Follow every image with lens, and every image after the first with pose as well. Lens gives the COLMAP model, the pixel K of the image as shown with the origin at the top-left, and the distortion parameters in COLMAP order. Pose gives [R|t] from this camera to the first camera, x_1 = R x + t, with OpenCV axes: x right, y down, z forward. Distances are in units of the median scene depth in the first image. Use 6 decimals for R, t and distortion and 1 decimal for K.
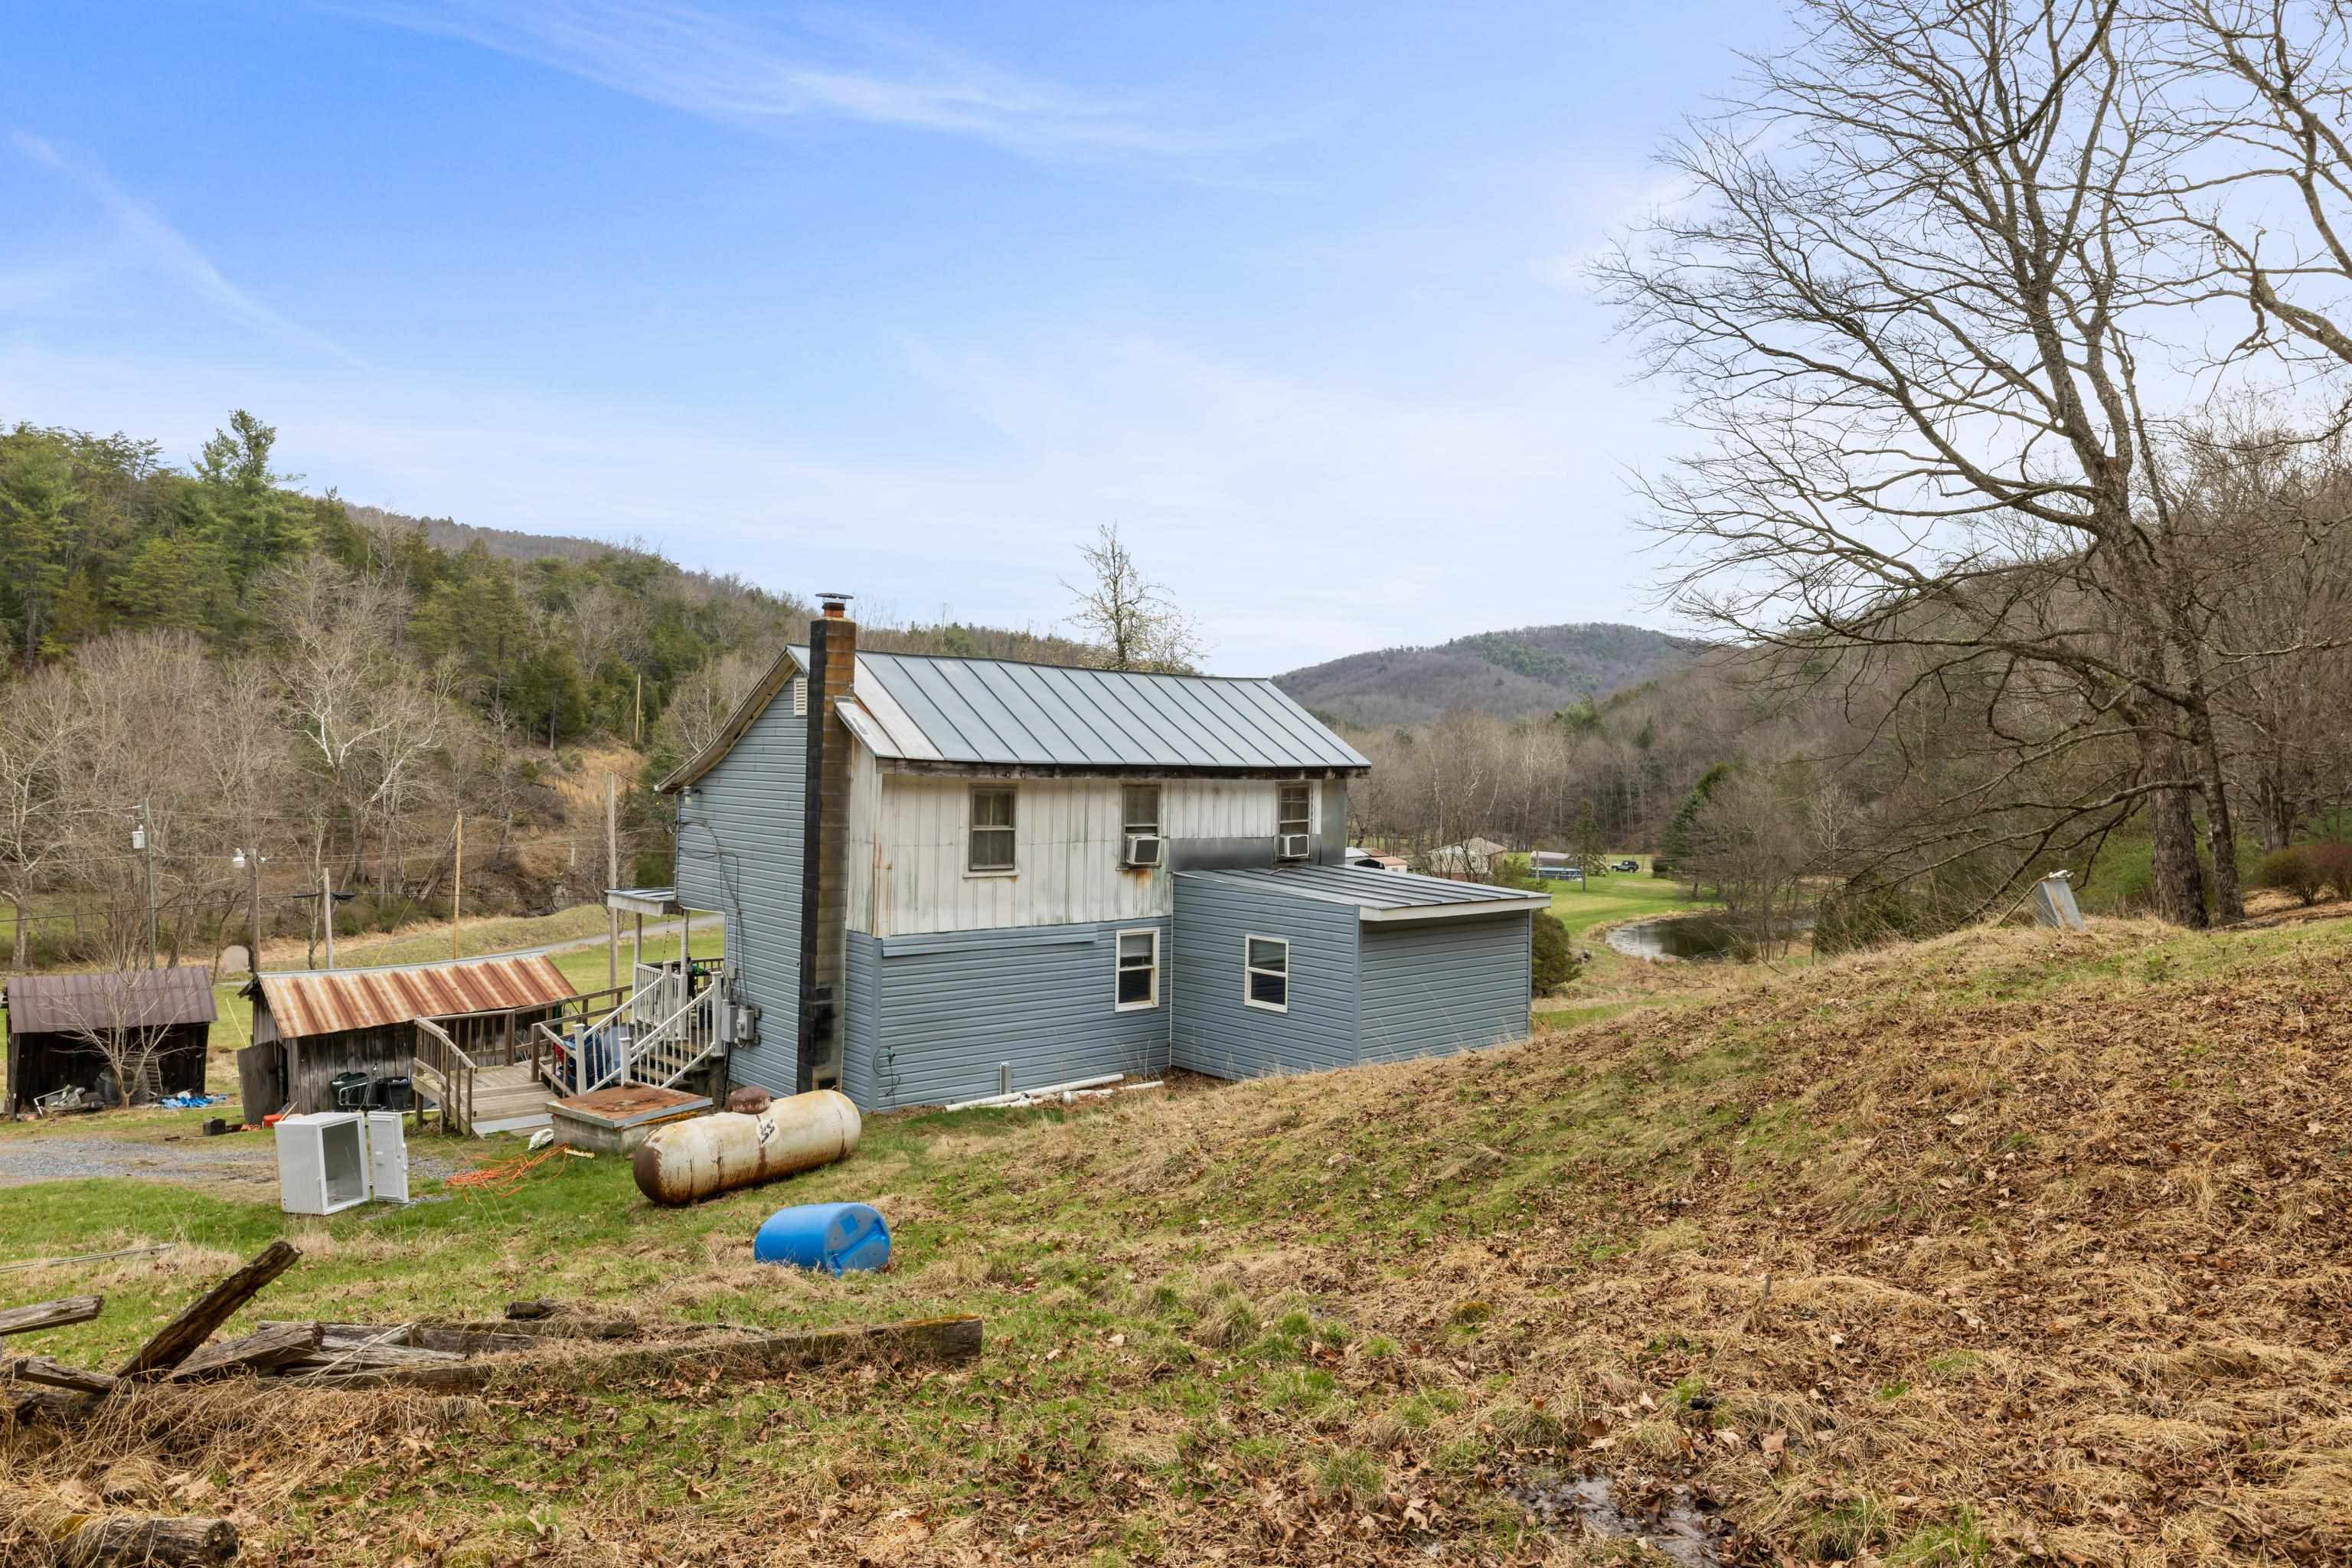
lens RADIAL K [[1534.8, 0, 1182.6], [0, 1534.8, 726.6], [0, 0, 1]] dist [0.005499, -0.000110]
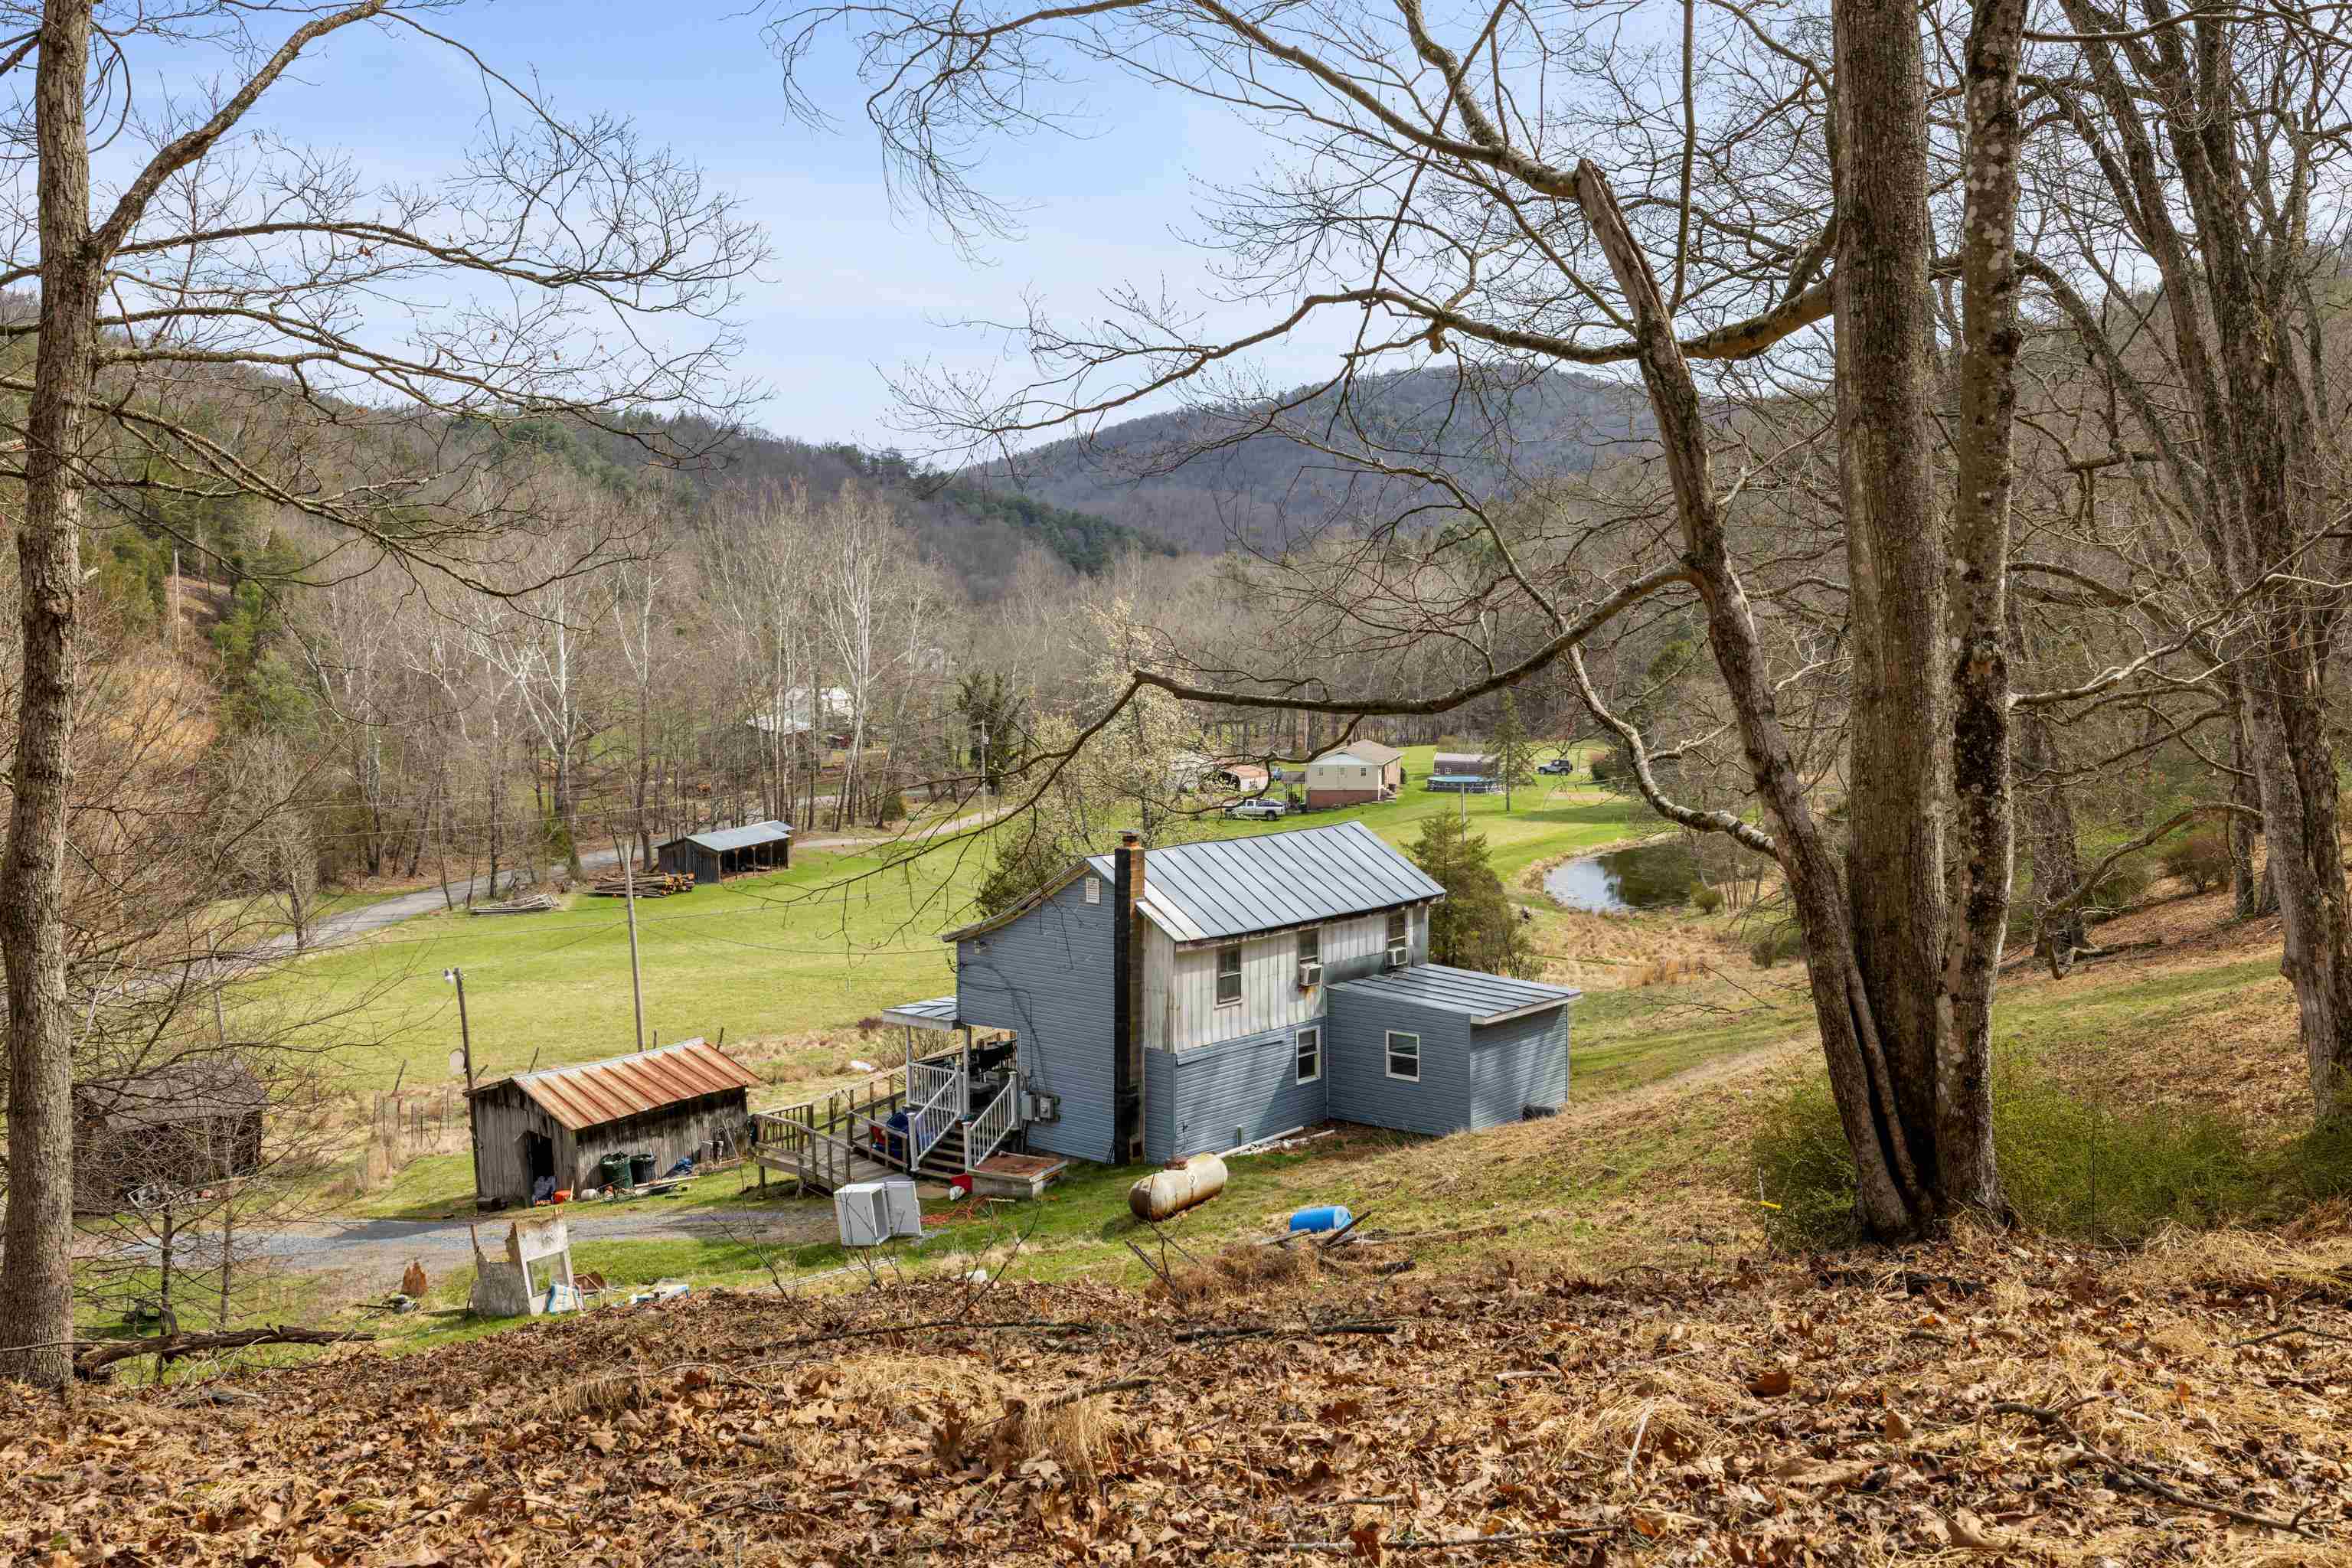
lens RADIAL K [[2318.5, 0, 1176.0], [0, 2318.5, 784.0], [0, 0, 1]] dist [-0.005284, -0.001876]
pose [[0.991441, -0.042187, 0.123549, -0.421851], [0.028577, 0.993528, 0.109934, -0.350017], [-0.127387, -0.105463, 0.986230, -1.152330]]
